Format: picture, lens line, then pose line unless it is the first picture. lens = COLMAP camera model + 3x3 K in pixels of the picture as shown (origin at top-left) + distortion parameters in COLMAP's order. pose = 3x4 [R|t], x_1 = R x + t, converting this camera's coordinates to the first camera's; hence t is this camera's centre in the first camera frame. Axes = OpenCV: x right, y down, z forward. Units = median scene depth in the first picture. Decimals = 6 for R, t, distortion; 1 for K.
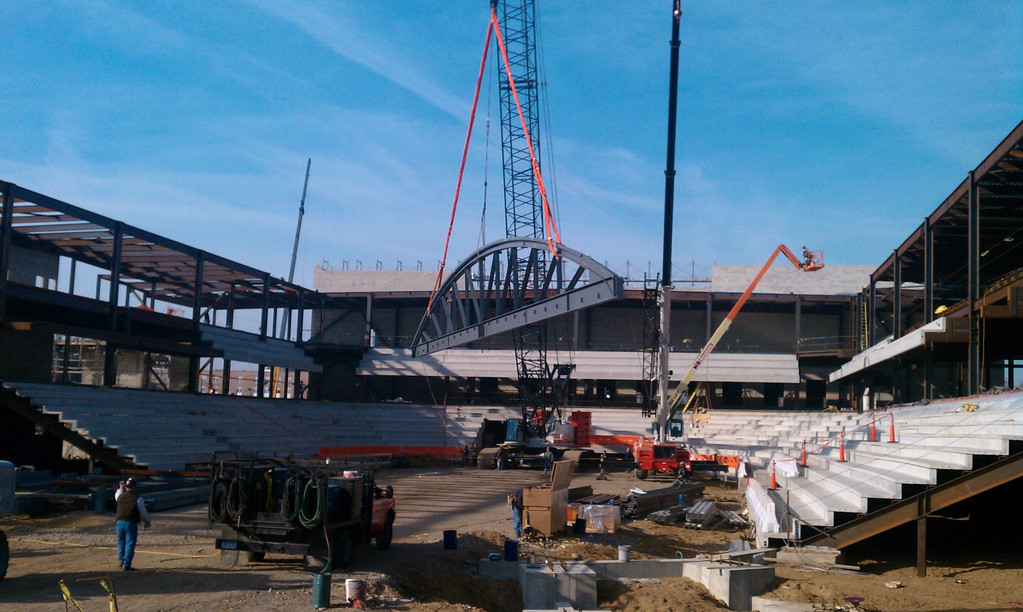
lens RADIAL K [[1131.2, 0, 532.1], [0, 1131.2, 331.2], [0, 0, 1]] dist [-0.011984, 0.000000]
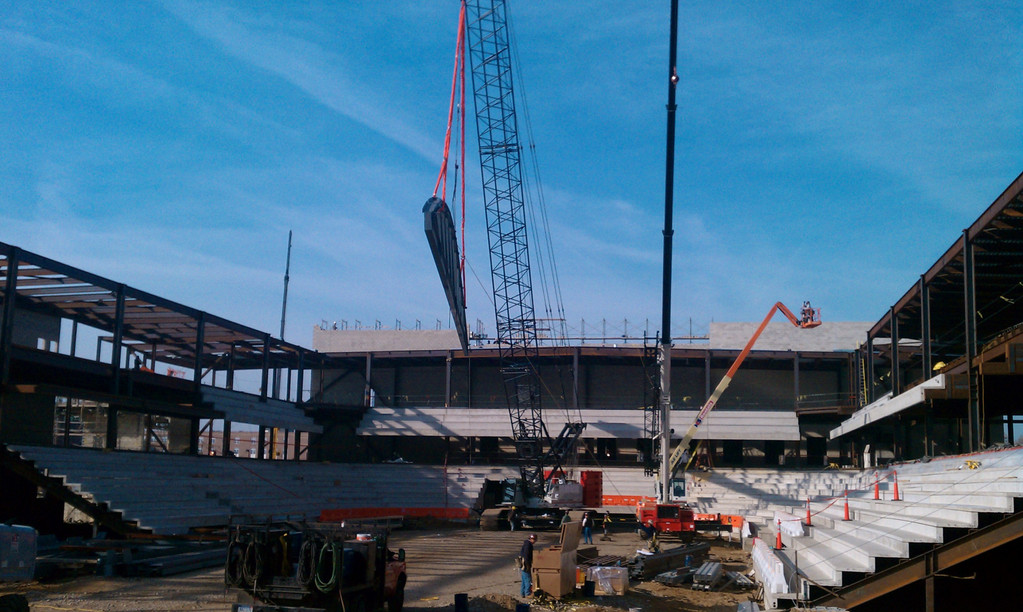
lens RADIAL K [[1131.2, 0, 530.0], [0, 1131.2, 285.6], [0, 0, 1]] dist [-0.011984, 0.000000]
pose [[0.999972, -0.007039, 0.002380, -0.005119], [0.007226, 0.995861, -0.090597, -0.002030], [-0.001732, 0.090612, 0.995885, -0.010046]]
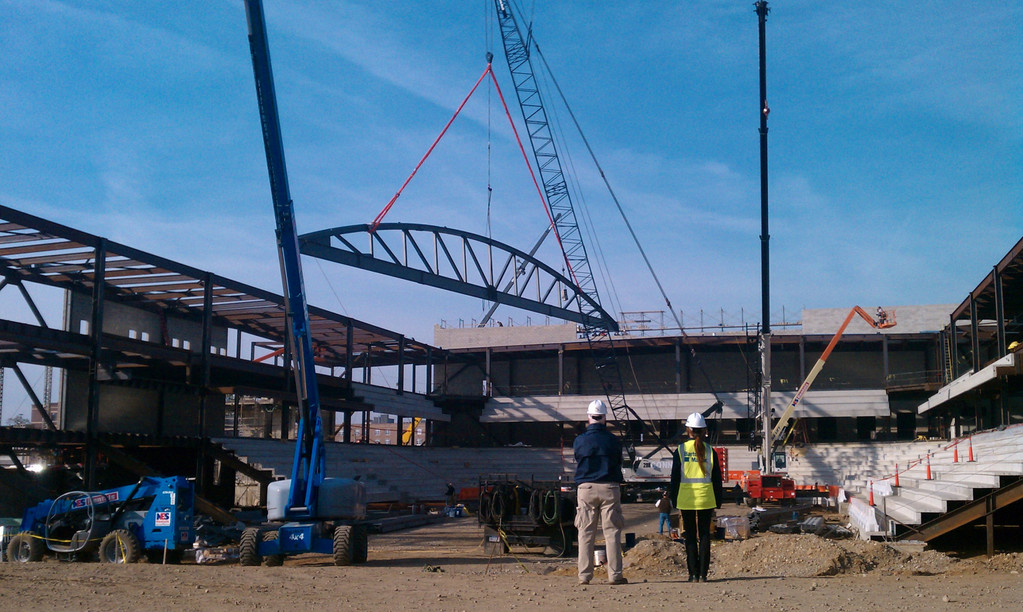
lens RADIAL K [[1131.2, 0, 512.9], [0, 1131.2, 299.4], [0, 0, 1]] dist [-0.011984, 0.000000]
pose [[0.995363, -0.044004, -0.085538, -0.036296], [0.038151, 0.996895, -0.068890, -0.006401], [0.088303, 0.065307, 0.993950, -0.161822]]
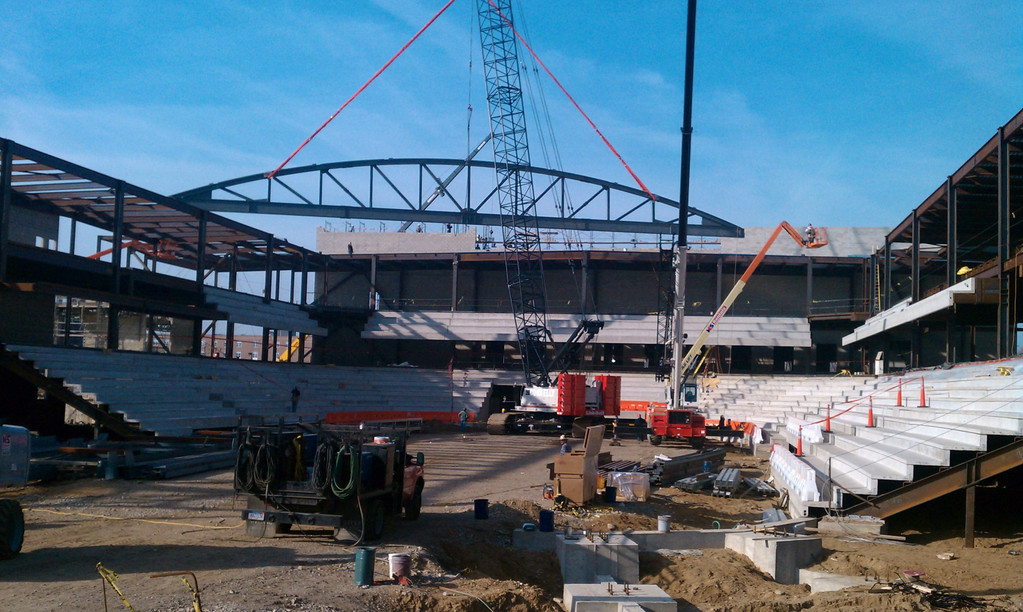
lens RADIAL K [[1131.2, 0, 536.5], [0, 1131.2, 288.8], [0, 0, 1]] dist [-0.011984, 0.000000]
pose [[0.999975, 0.001714, 0.006887, -0.014138], [-0.001674, 0.999982, -0.005846, 0.001412], [-0.006897, 0.005834, 0.999959, 0.017473]]
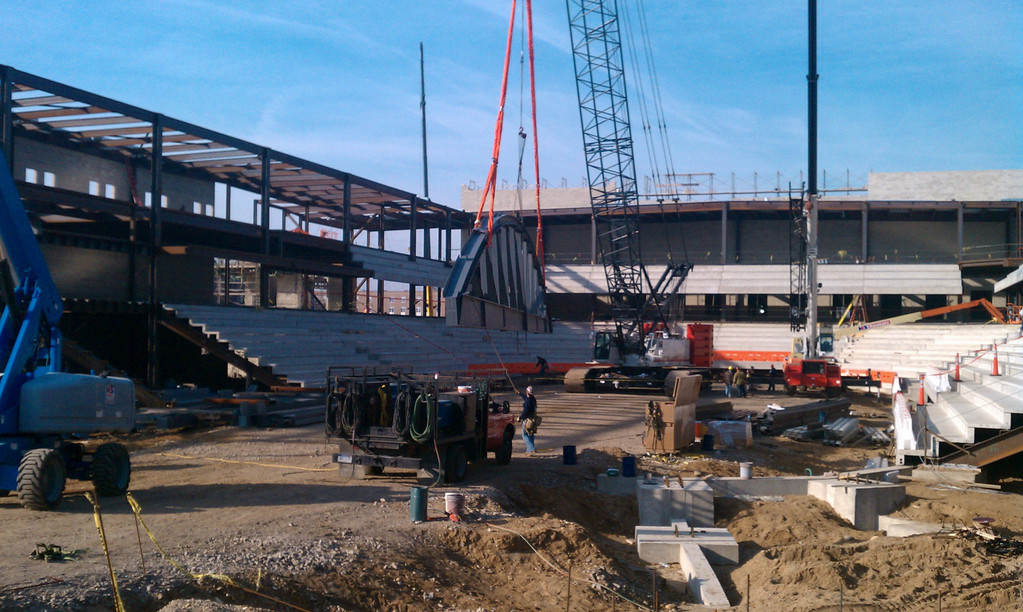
lens RADIAL K [[1131.2, 0, 523.5], [0, 1131.2, 304.1], [0, 0, 1]] dist [-0.011984, 0.000000]
pose [[0.988849, -0.013614, -0.148300, 0.016068], [0.020893, 0.998646, 0.047637, 0.001313], [0.147450, -0.050204, 0.987794, 0.006651]]
